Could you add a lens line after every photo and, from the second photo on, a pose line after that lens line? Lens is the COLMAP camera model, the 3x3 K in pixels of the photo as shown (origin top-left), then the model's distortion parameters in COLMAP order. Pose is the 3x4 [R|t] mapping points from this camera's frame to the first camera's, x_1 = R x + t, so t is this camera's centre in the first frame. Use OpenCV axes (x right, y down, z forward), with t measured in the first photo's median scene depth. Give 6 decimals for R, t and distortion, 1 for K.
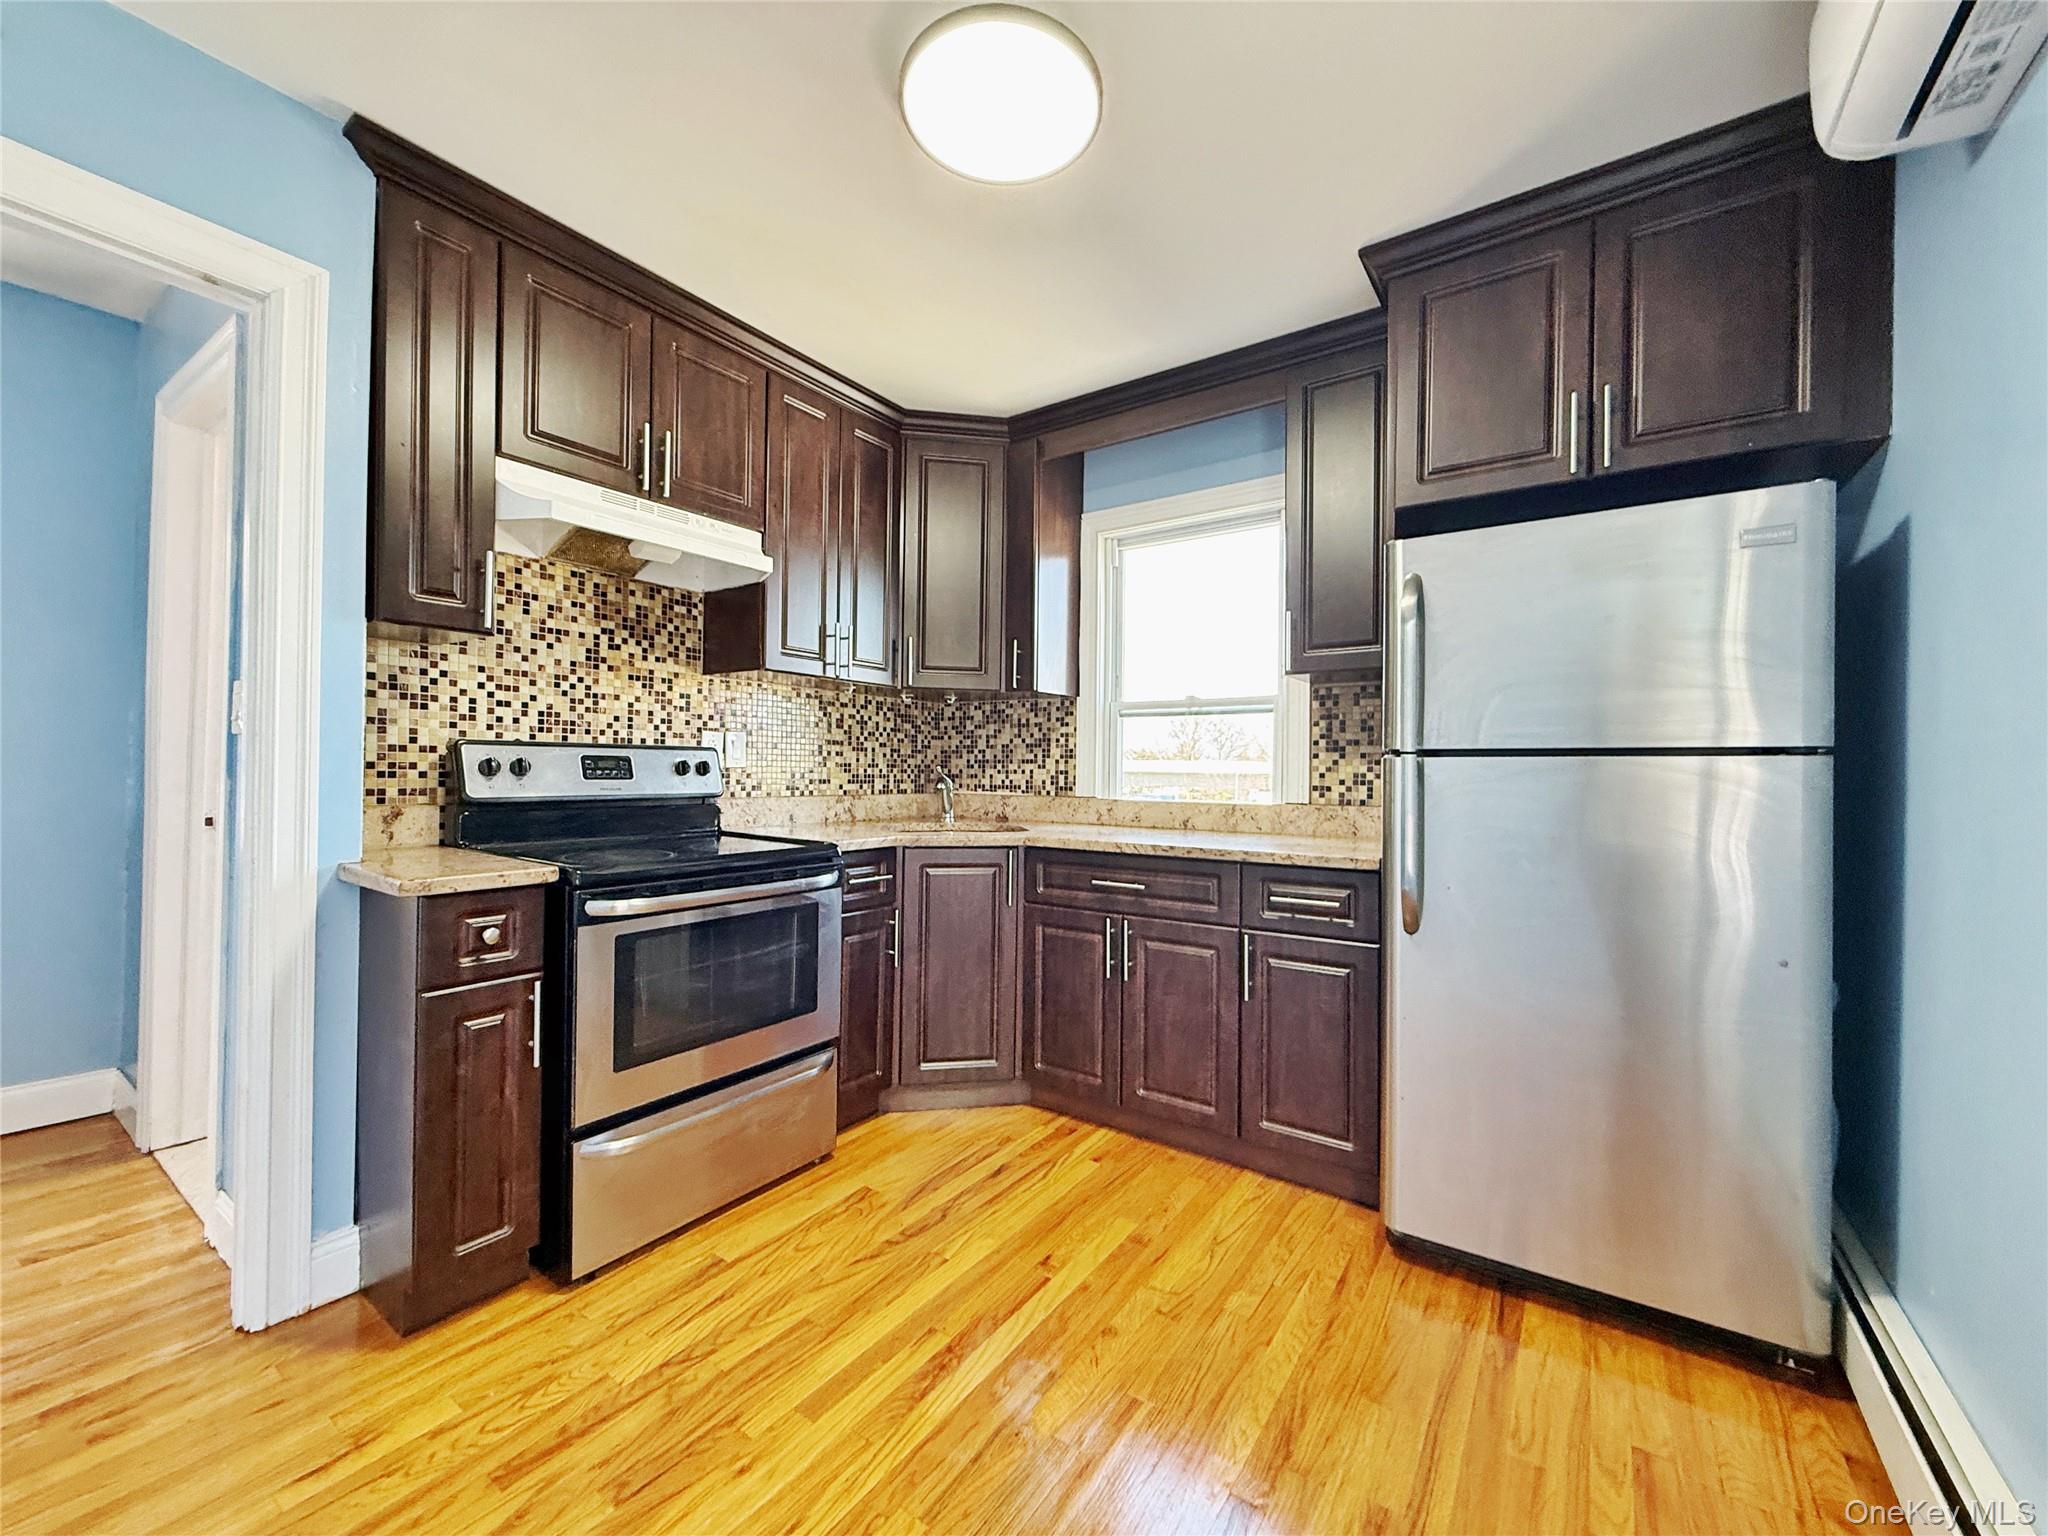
lens RADIAL K [[813.8, 0, 1020.6], [0, 813.8, 769.3], [0, 0, 1]] dist [0.001494, -0.000400]
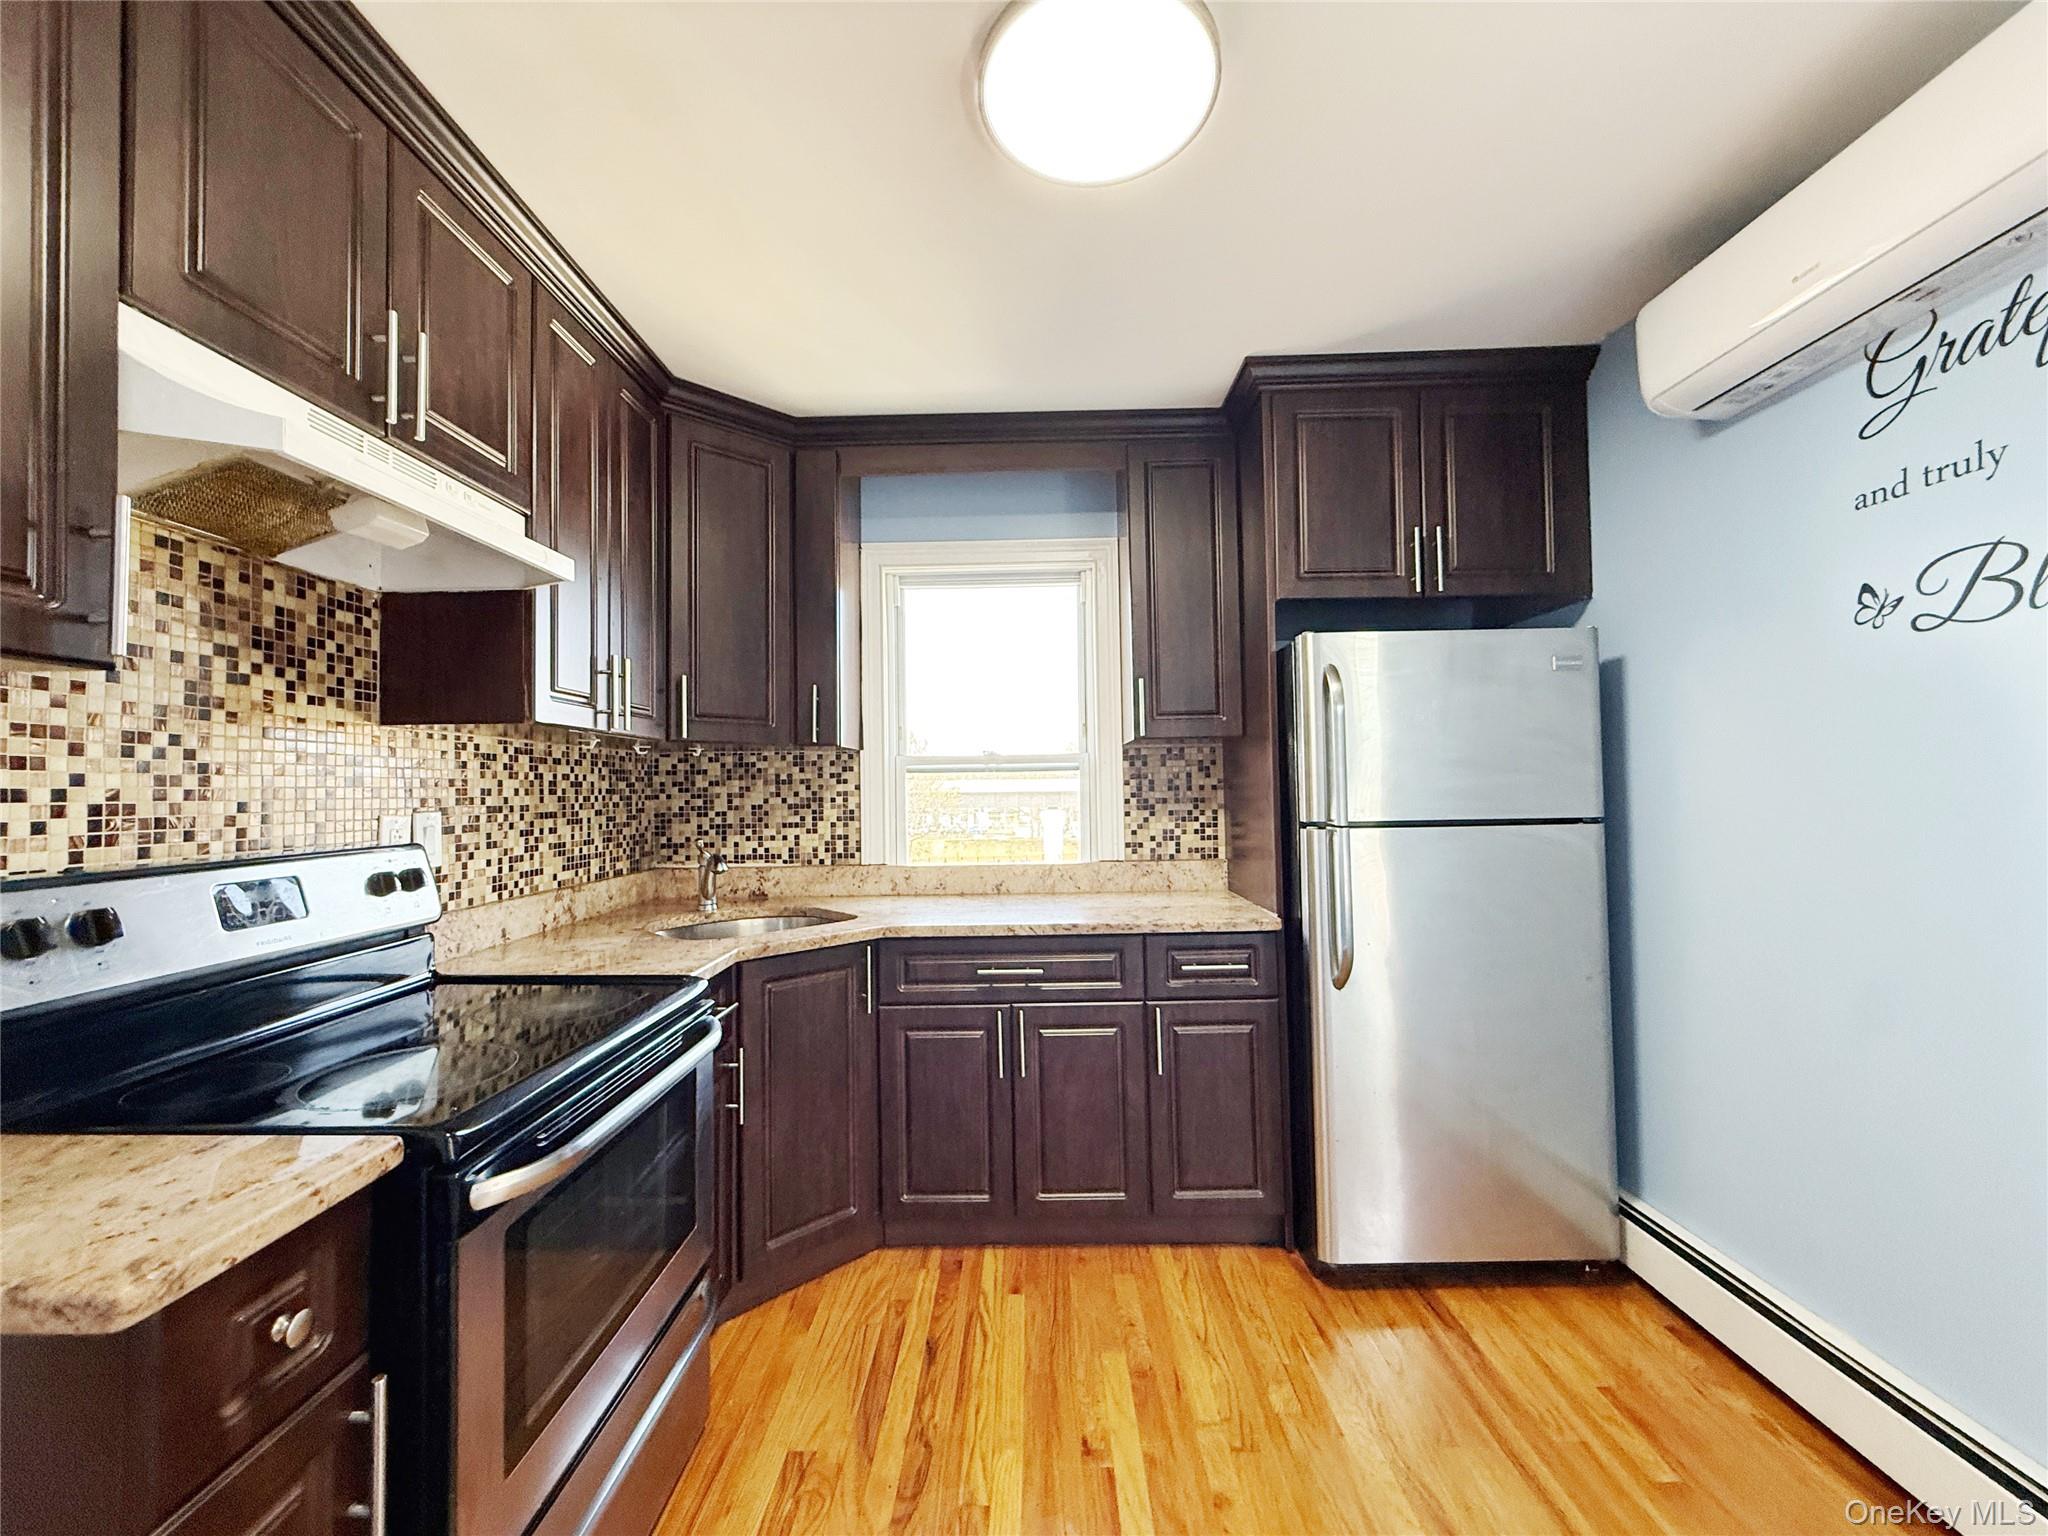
lens RADIAL K [[813.8, 0, 1020.6], [0, 813.8, 769.3], [0, 0, 1]] dist [0.001494, -0.000400]
pose [[0.826466, -0.011189, 0.562875, -0.356774], [0.024753, 0.999558, -0.016475, -0.063546], [-0.562442, 0.027549, 0.826378, 0.230928]]
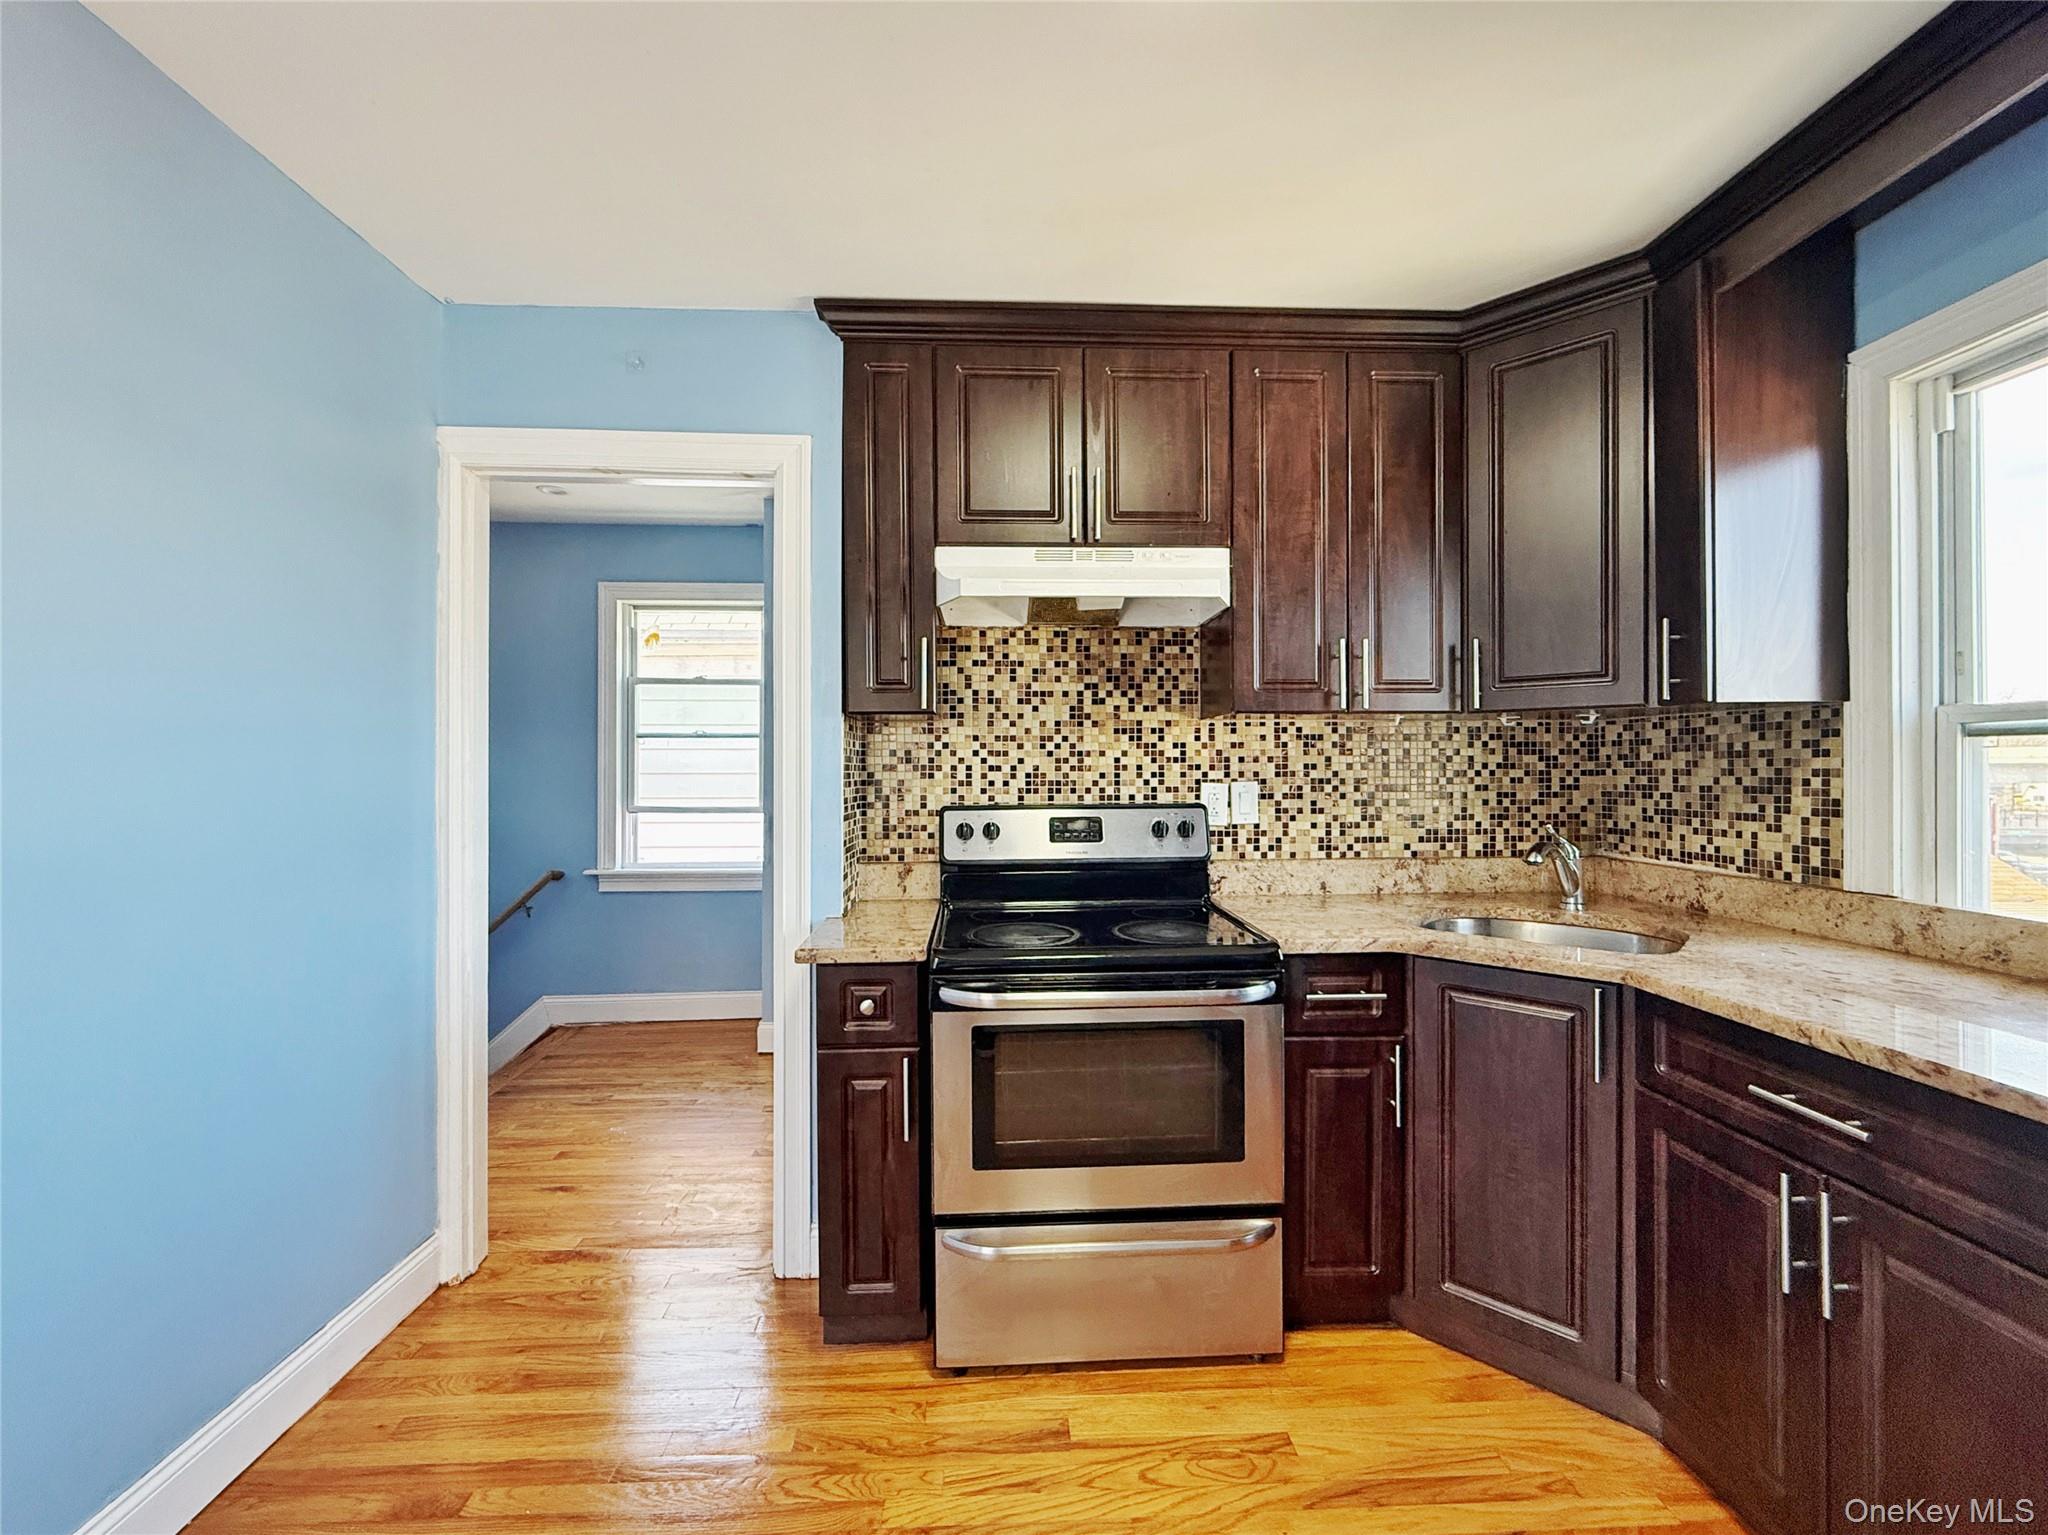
lens RADIAL K [[836.3, 0, 1023.3], [0, 836.3, 771.2], [0, 0, 1]] dist [0.000743, 0.000016]
pose [[0.611272, -0.012781, -0.791317, 0.220042], [0.013009, 0.999897, -0.006100, -0.060307], [0.791314, -0.006565, 0.611375, 0.311622]]
